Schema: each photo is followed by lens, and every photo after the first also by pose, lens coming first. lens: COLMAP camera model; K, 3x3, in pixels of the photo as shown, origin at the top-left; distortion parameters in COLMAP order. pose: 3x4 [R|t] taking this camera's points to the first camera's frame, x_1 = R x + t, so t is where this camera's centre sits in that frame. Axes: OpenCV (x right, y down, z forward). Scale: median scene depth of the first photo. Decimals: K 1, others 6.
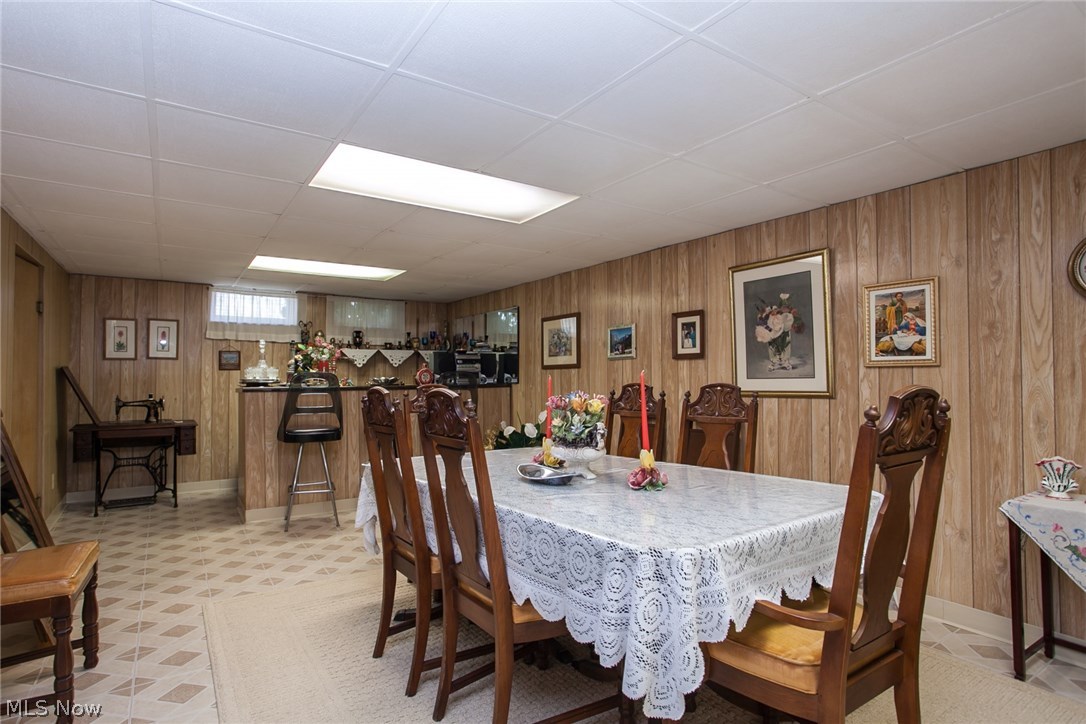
lens RADIAL K [[542.1, 0, 545.7], [0, 542.1, 365.4], [0, 0, 1]] dist [-0.026864, -0.000003]
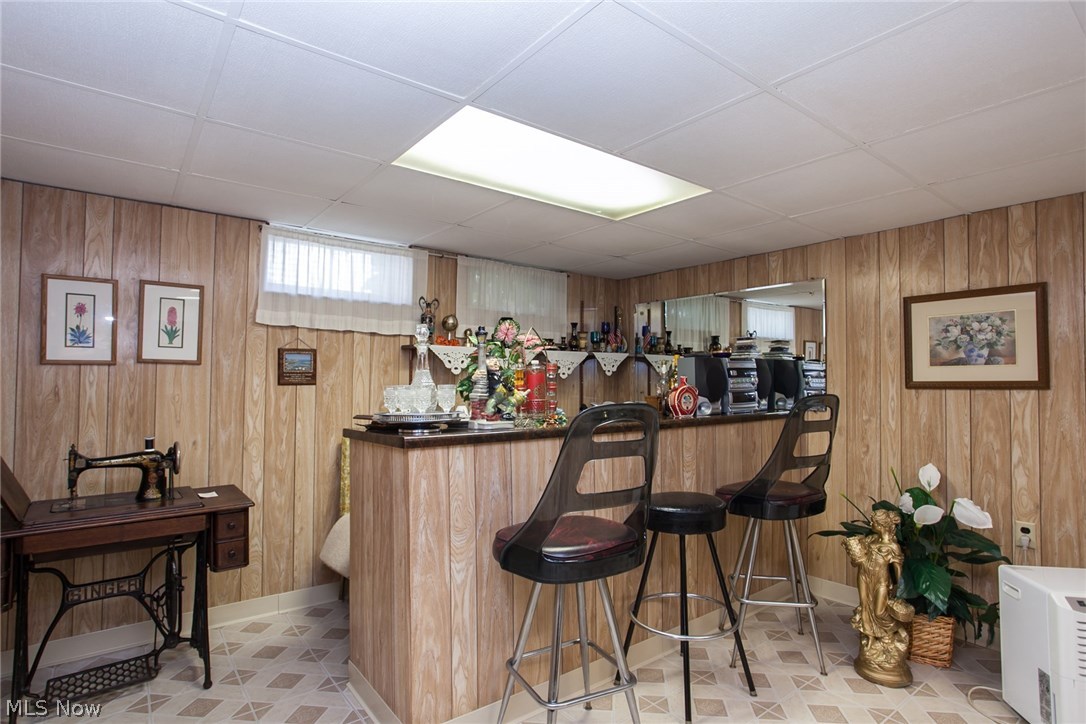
lens RADIAL K [[521.3, 0, 544.9], [0, 521.3, 364.4], [0, 0, 1]] dist [-0.038188, 0.013598]
pose [[0.996459, 0.008810, 0.083620, -0.466695], [-0.008156, 0.999933, -0.008158, -0.011203], [-0.083687, 0.007447, 0.996464, 0.566576]]
